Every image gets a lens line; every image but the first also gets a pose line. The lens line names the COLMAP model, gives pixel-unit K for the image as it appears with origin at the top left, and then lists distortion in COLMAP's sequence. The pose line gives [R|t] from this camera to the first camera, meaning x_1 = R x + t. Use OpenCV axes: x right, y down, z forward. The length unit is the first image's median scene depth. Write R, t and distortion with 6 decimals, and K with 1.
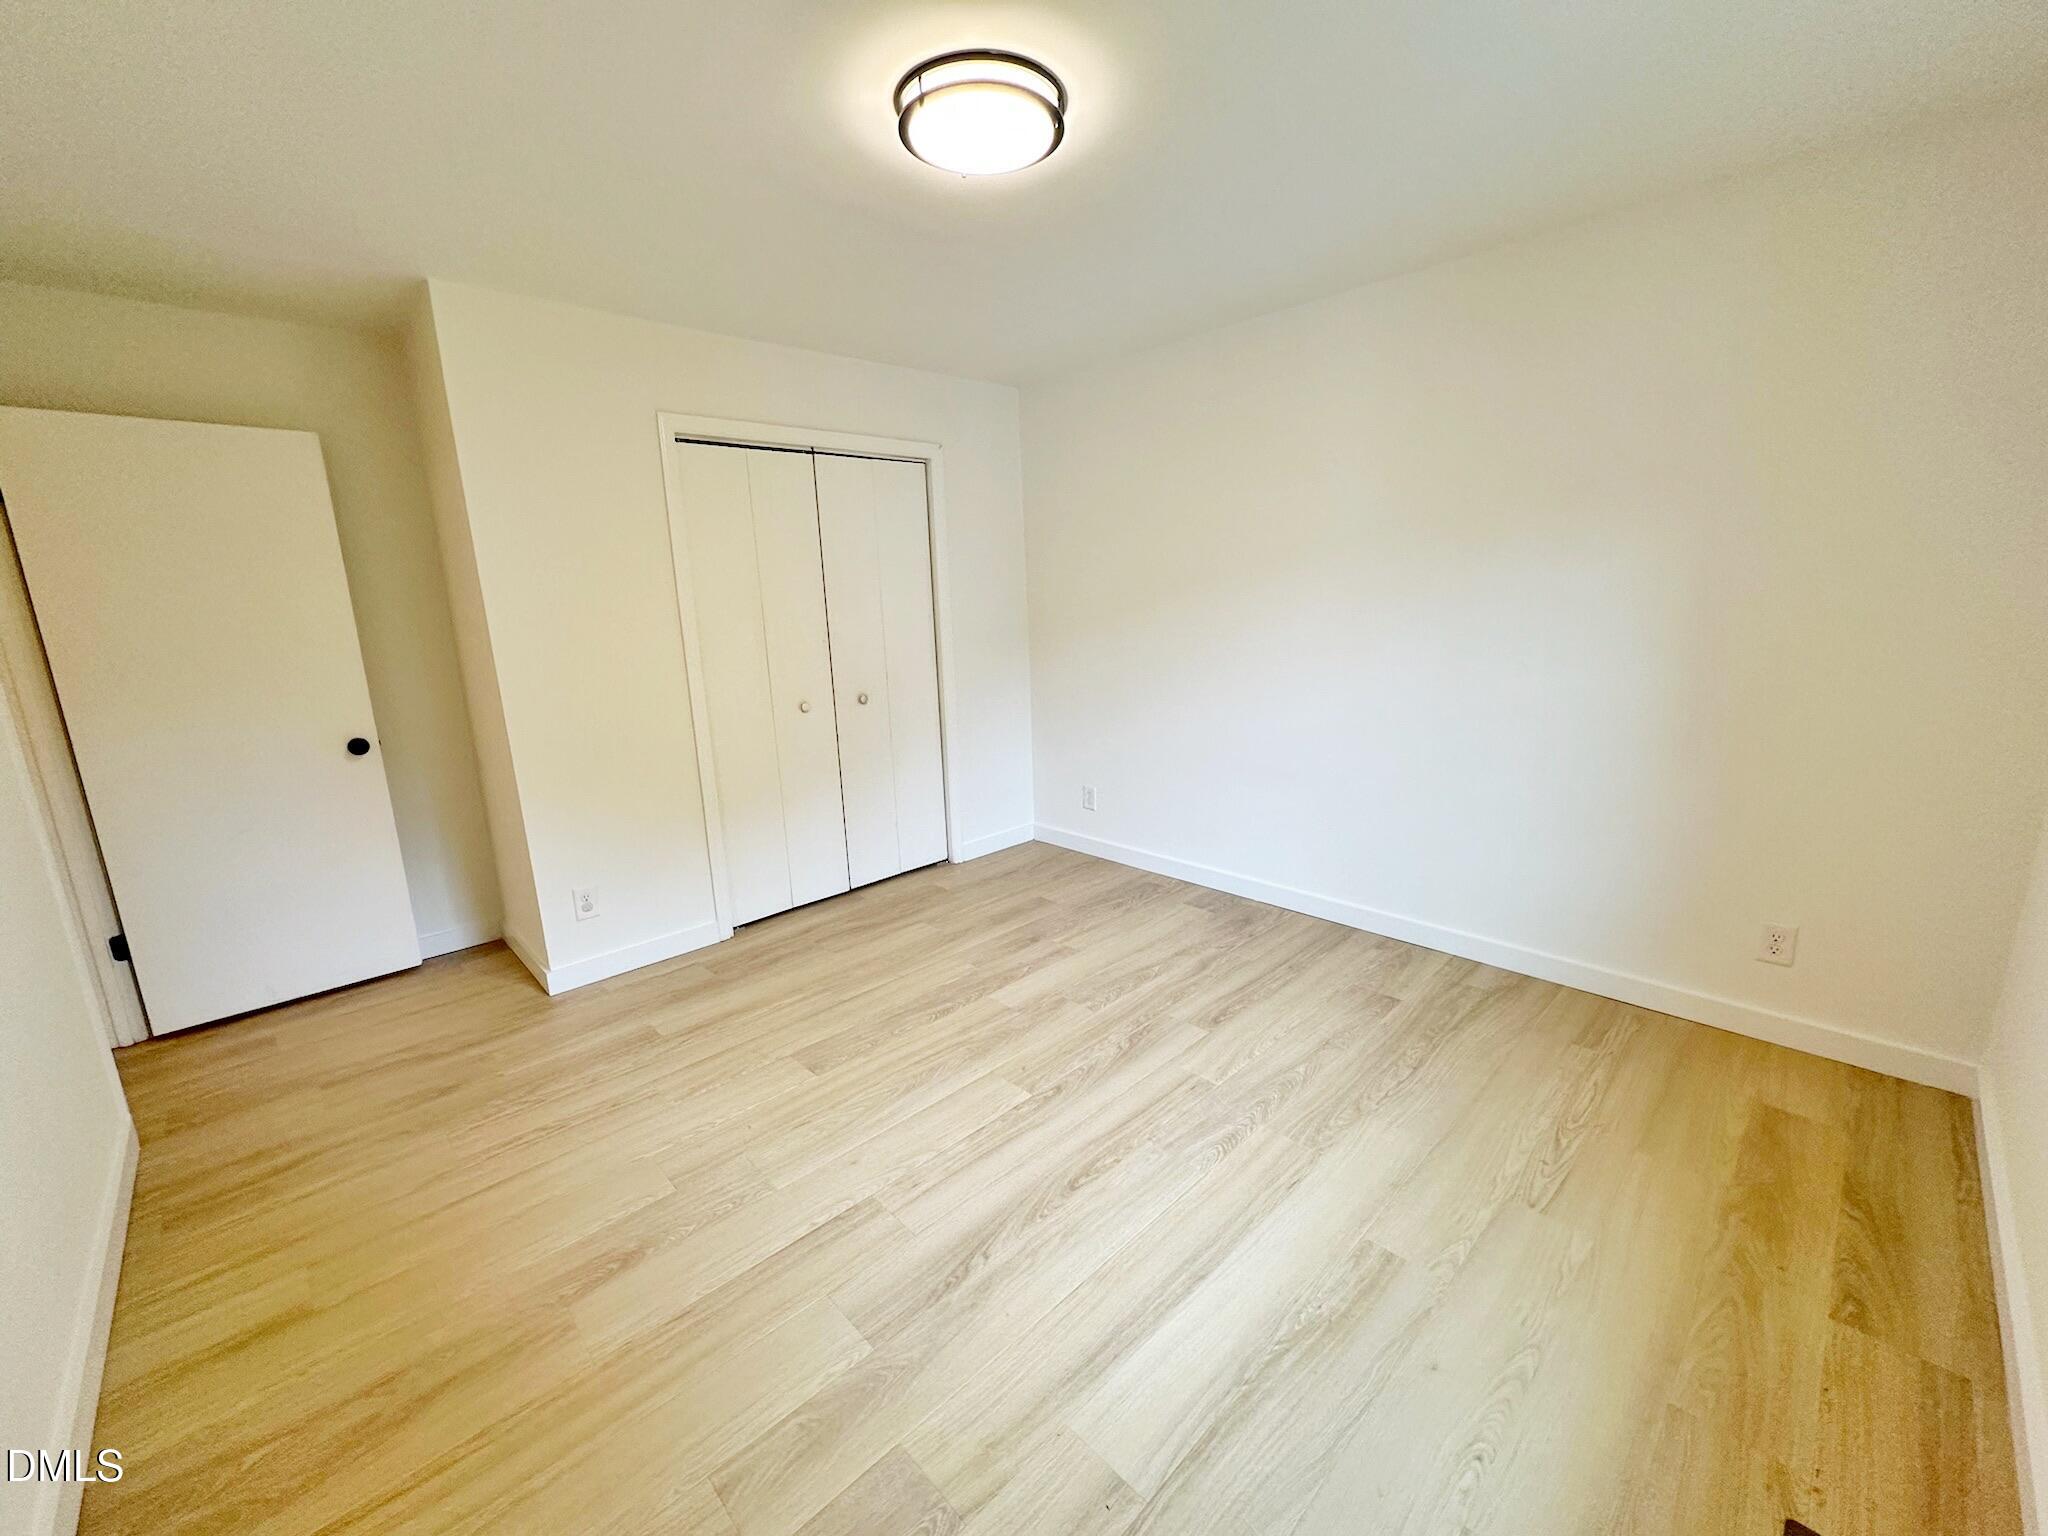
lens RADIAL K [[821.3, 0, 1024.0], [0, 821.3, 768.0], [0, 0, 1]] dist [-0.003568, 0.000194]
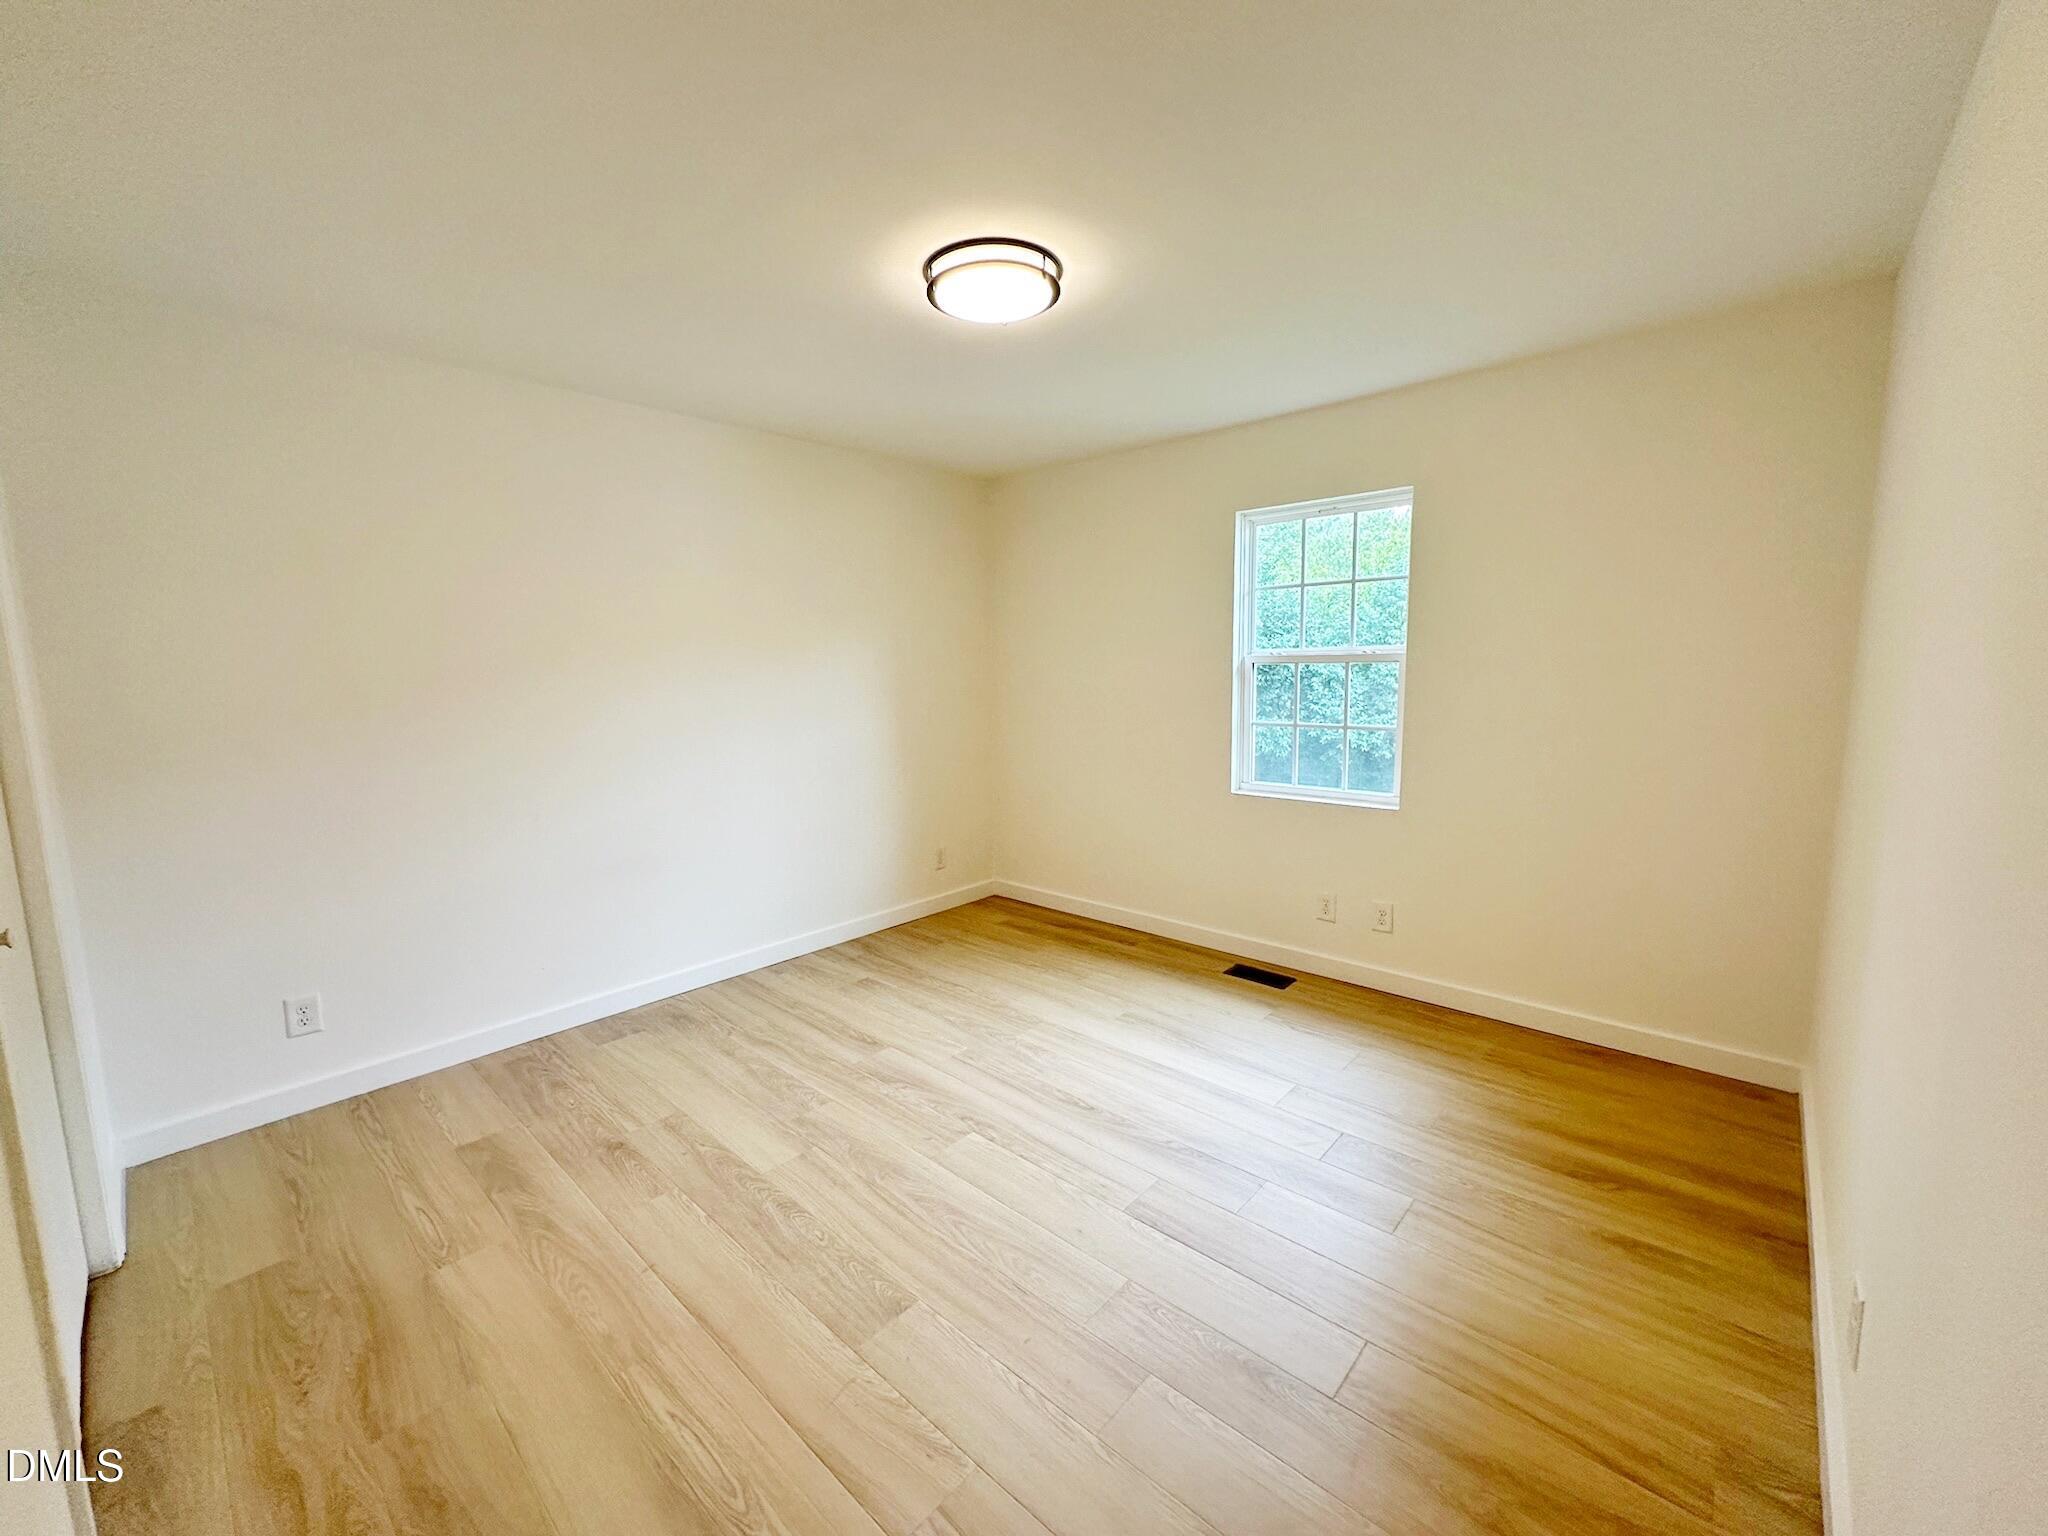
lens RADIAL K [[821.3, 0, 1024.0], [0, 821.3, 768.0], [0, 0, 1]] dist [-0.003568, 0.000194]
pose [[-0.074234, -0.093094, 0.992886, -0.851387], [0.230495, 0.967072, 0.107907, -0.130155], [-0.970238, 0.236866, -0.050332, 0.748335]]
